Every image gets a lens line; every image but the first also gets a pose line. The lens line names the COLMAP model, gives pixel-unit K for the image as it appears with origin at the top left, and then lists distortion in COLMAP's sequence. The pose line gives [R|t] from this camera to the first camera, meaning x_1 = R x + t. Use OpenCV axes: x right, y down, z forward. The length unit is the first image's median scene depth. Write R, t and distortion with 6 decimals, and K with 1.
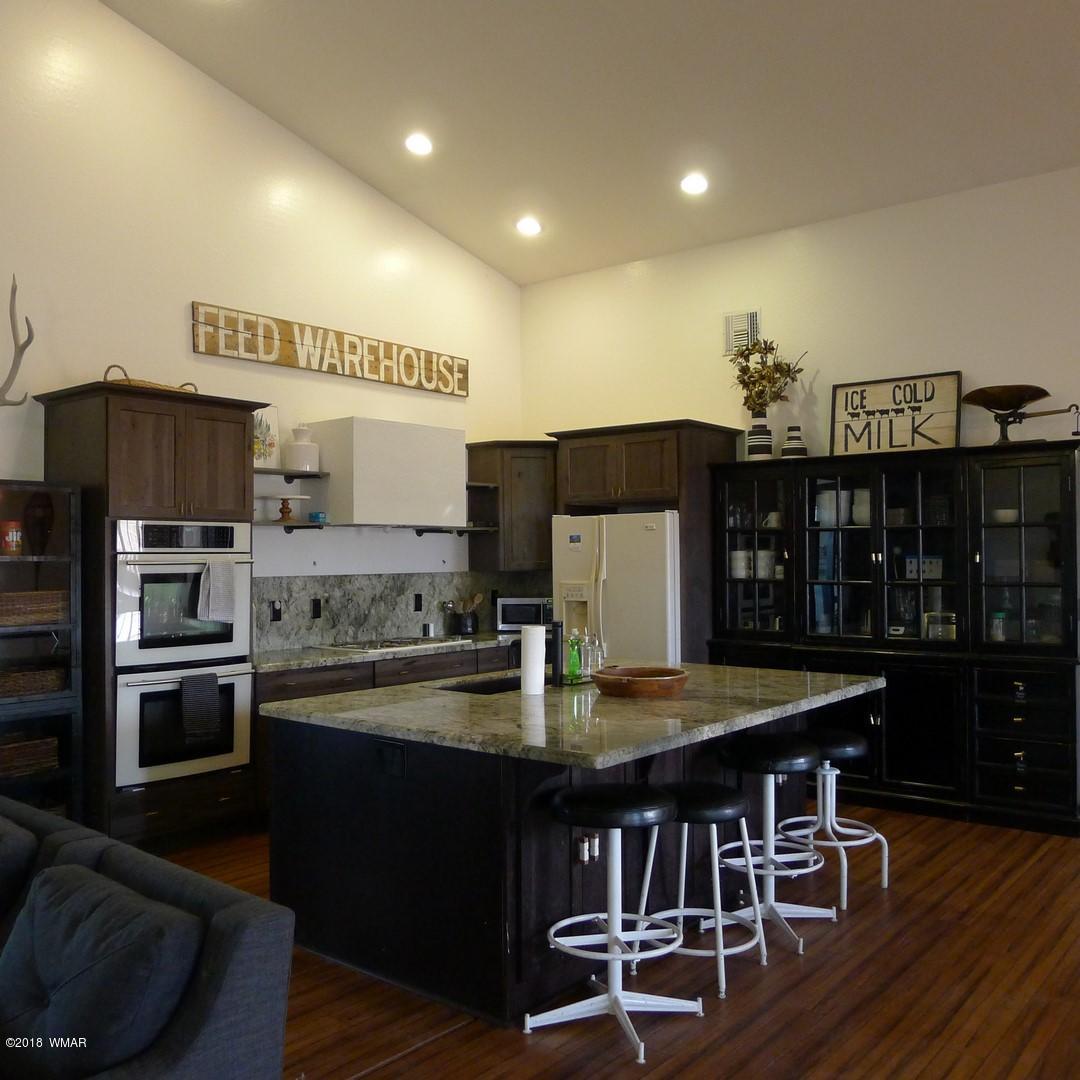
lens RADIAL K [[1033.8, 0, 536.1], [0, 1033.8, 540.7], [0, 0, 1]] dist [-0.042422, 0.001026]
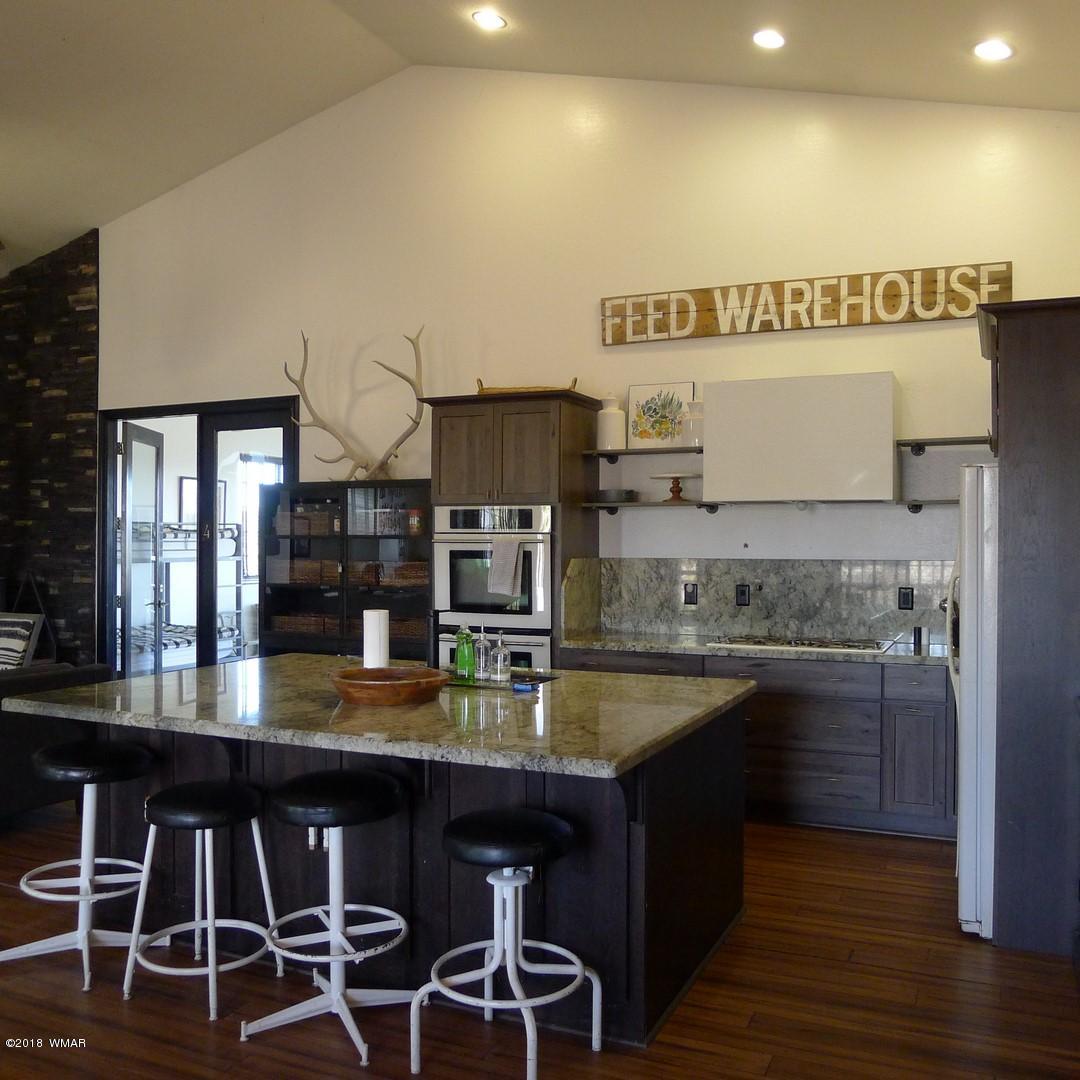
lens RADIAL K [[1033.8, 0, 536.1], [0, 1033.8, 540.7], [0, 0, 1]] dist [-0.042422, 0.001026]
pose [[0.257341, 0.003314, -0.966315, 0.615714], [0.007472, 0.999957, 0.005419, 0.011413], [0.966292, -0.008615, 0.257306, 0.587666]]
